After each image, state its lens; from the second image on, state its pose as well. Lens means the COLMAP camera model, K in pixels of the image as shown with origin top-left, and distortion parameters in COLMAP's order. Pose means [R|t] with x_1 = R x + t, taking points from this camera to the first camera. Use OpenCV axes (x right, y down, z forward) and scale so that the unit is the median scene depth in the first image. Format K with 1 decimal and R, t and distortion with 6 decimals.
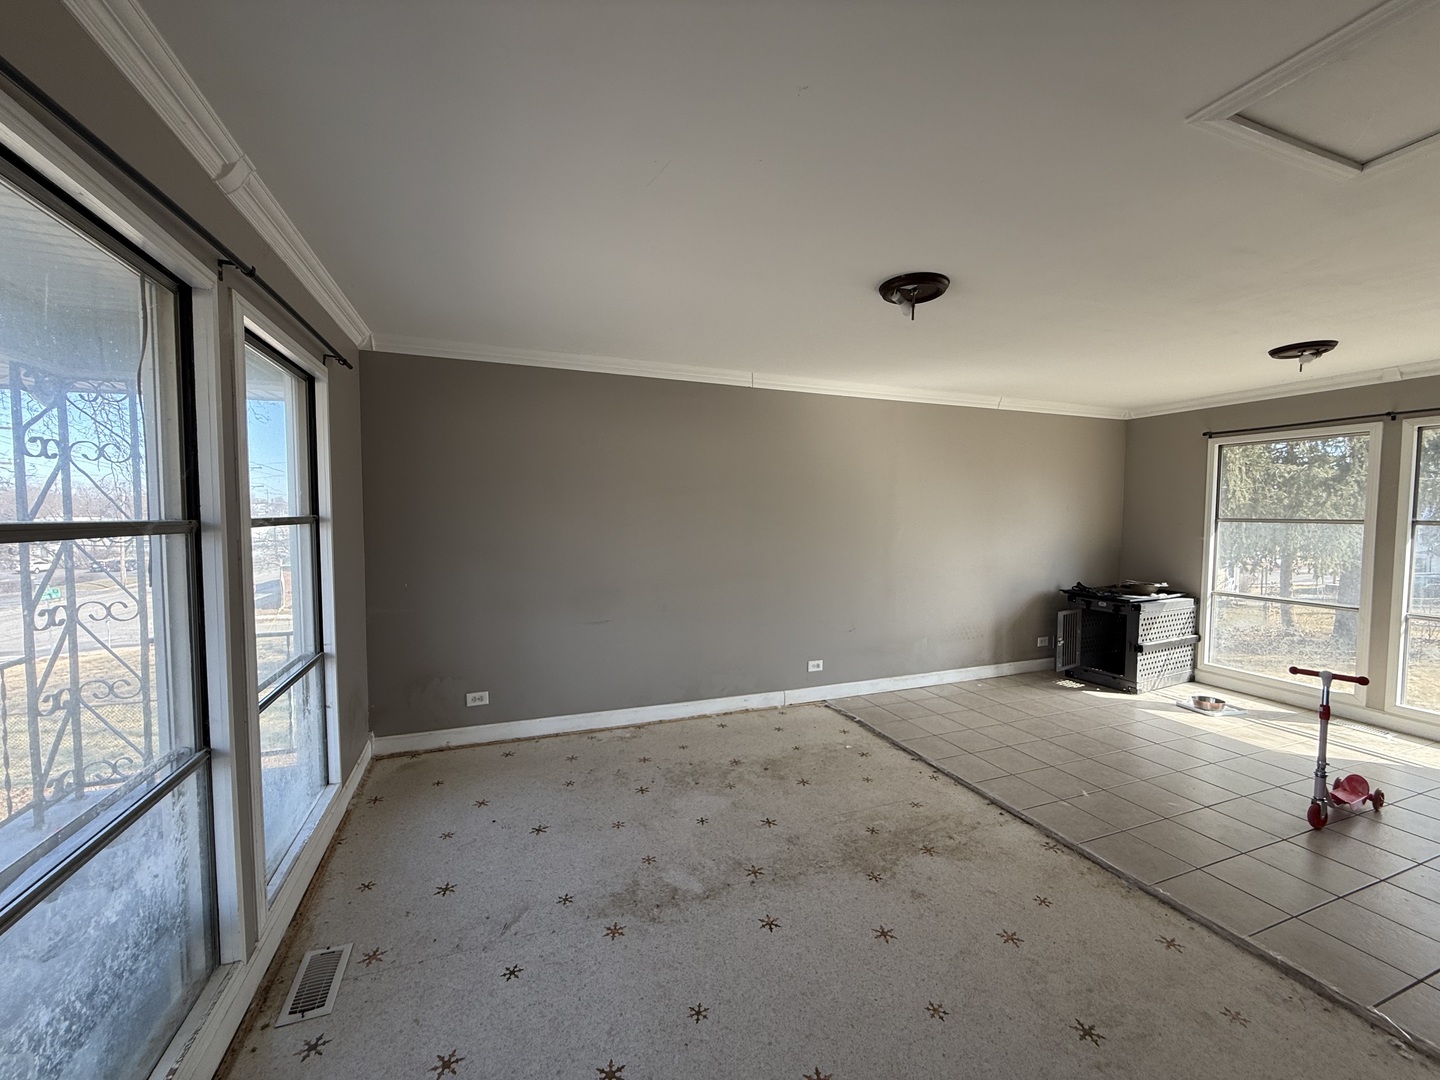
lens RADIAL K [[576.0, 0, 714.4], [0, 576.0, 538.9], [0, 0, 1]] dist [0.002268, 0.000141]
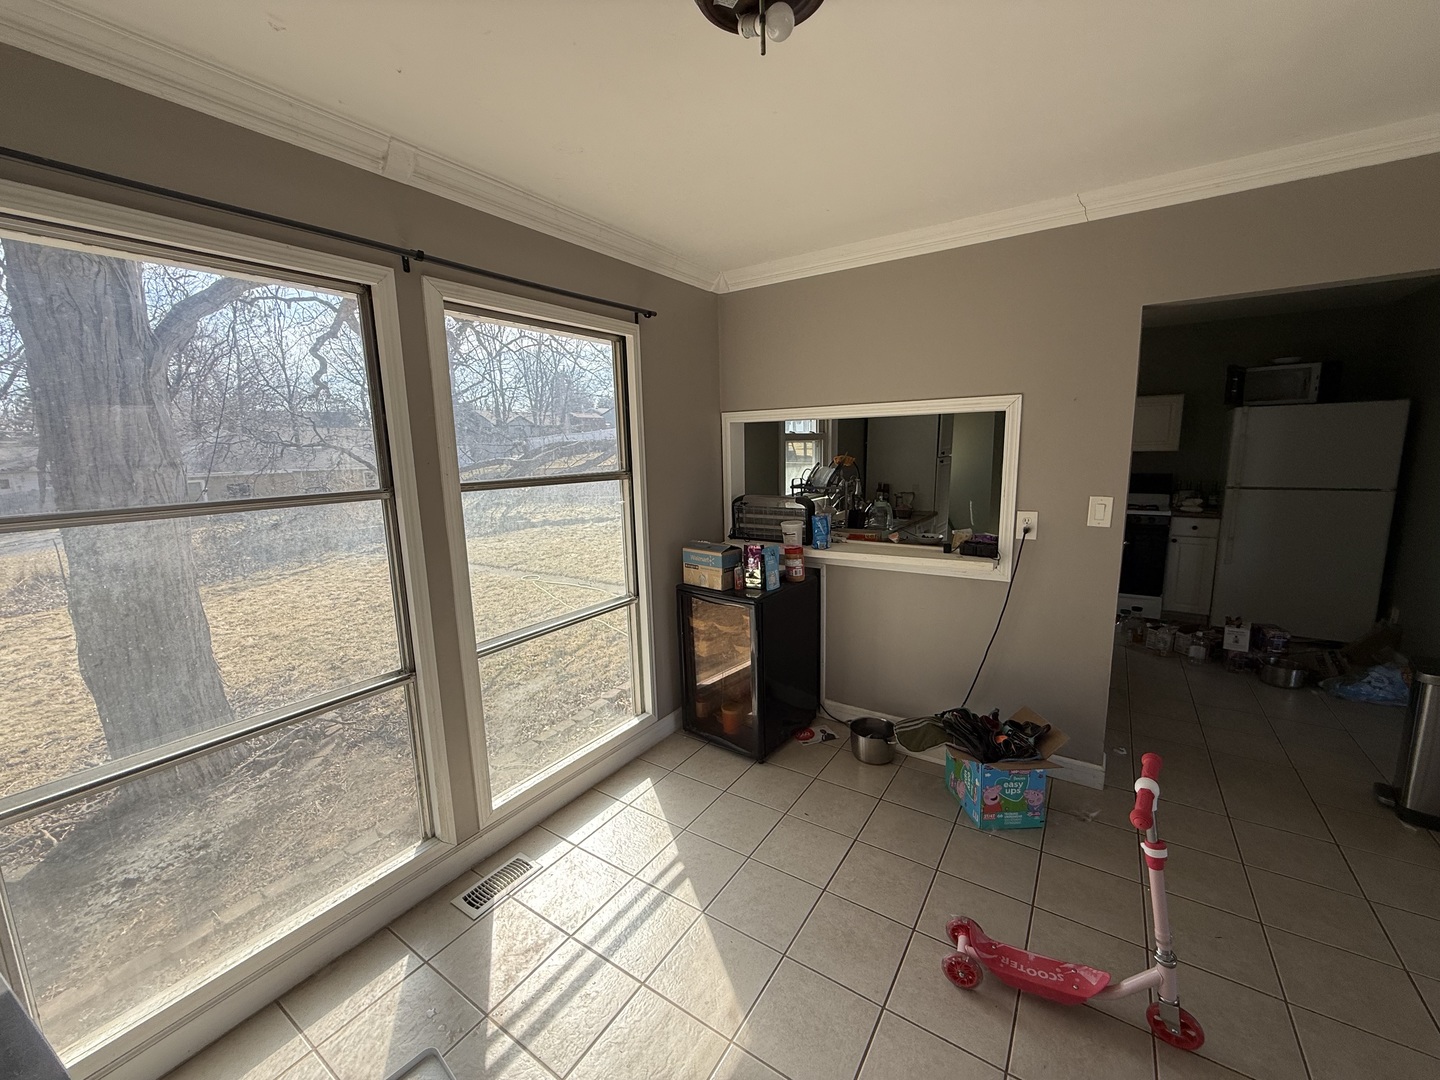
lens RADIAL K [[575.2, 0, 718.4], [0, 575.2, 541.5], [0, 0, 1]] dist [0.000282, -0.000089]
pose [[-0.573927, -0.130906, 0.808376, 0.611126], [0.061555, 0.977452, 0.201988, -0.068183], [-0.816590, 0.165686, -0.552928, 1.053252]]
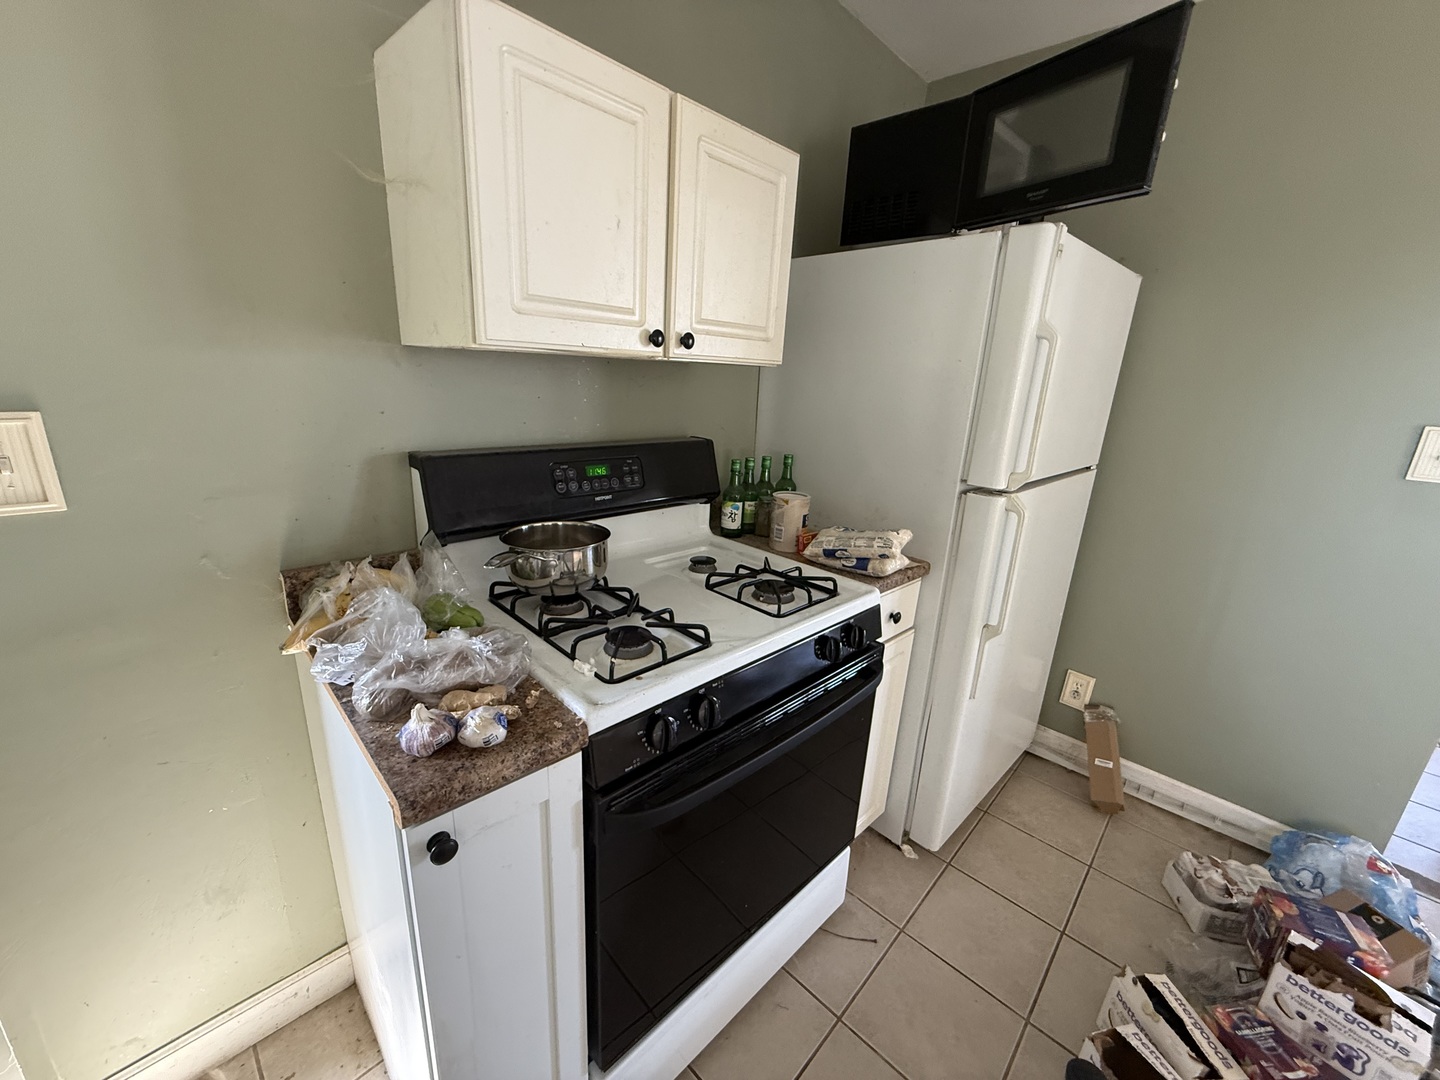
lens RADIAL K [[575.2, 0, 718.4], [0, 575.2, 541.5], [0, 0, 1]] dist [0.000282, -0.000089]
pose [[-0.901379, 0.071220, -0.427134, 1.242640], [-0.080389, 0.941715, 0.326667, 0.035639], [0.425504, 0.328787, -0.843117, -0.093156]]
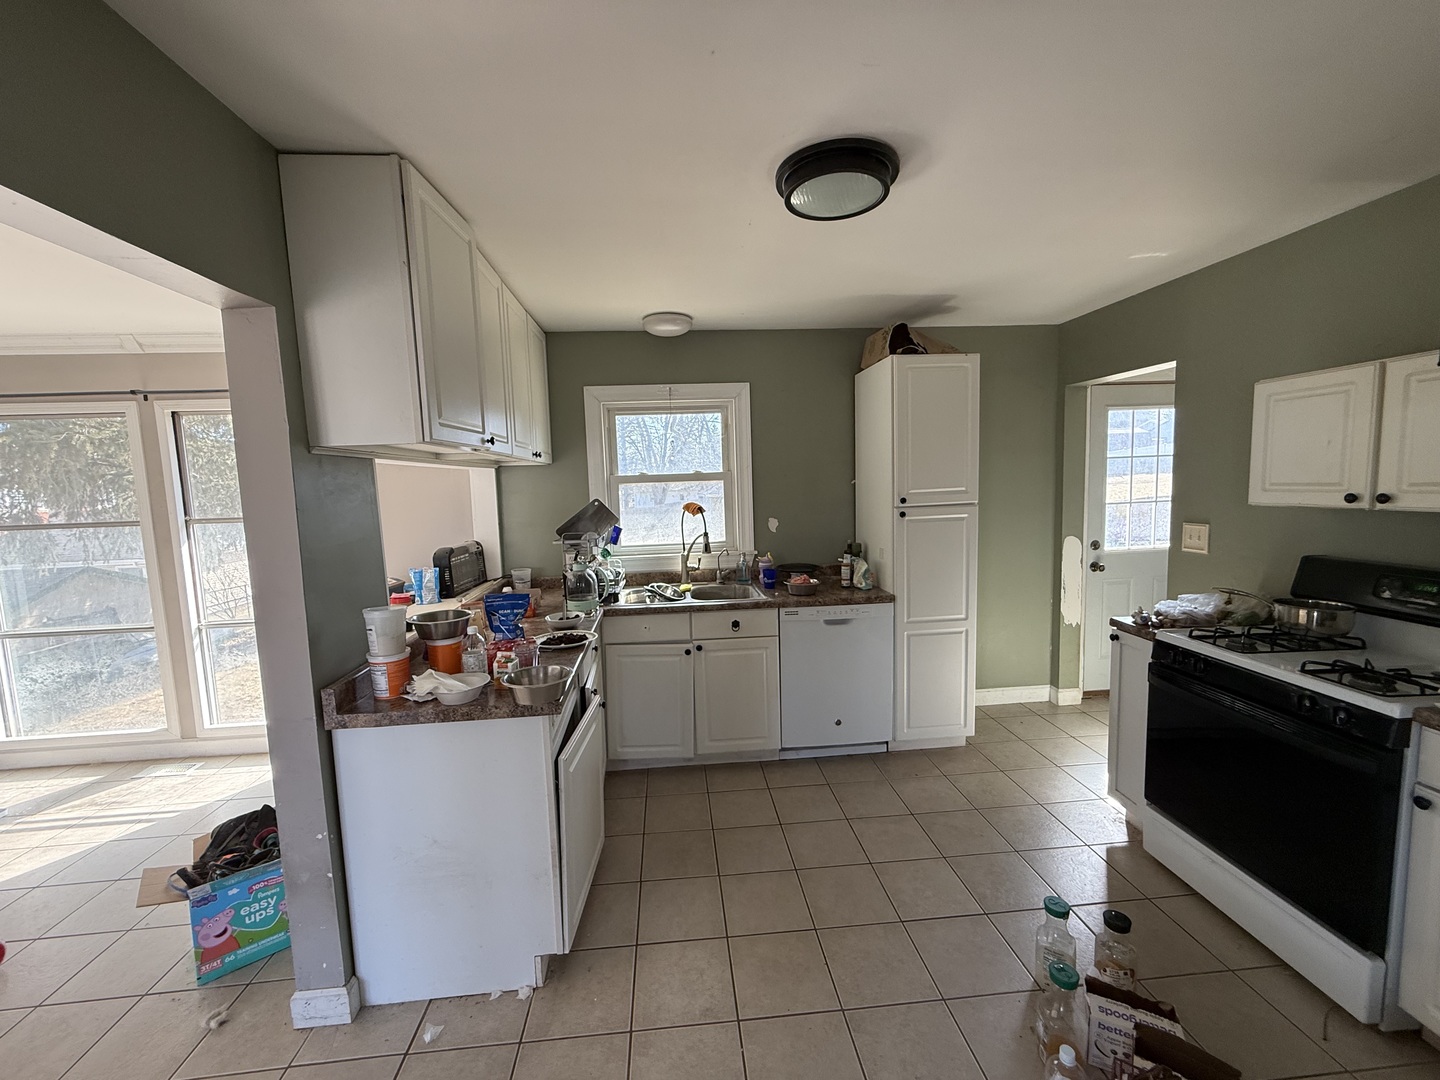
lens RADIAL K [[576.0, 0, 714.4], [0, 576.0, 538.9], [0, 0, 1]] dist [0.002268, 0.000141]
pose [[0.278155, -0.109539, 0.954270, 0.567316], [0.082438, 0.992533, 0.089902, -0.014124], [-0.956992, 0.053661, 0.285108, -0.011893]]
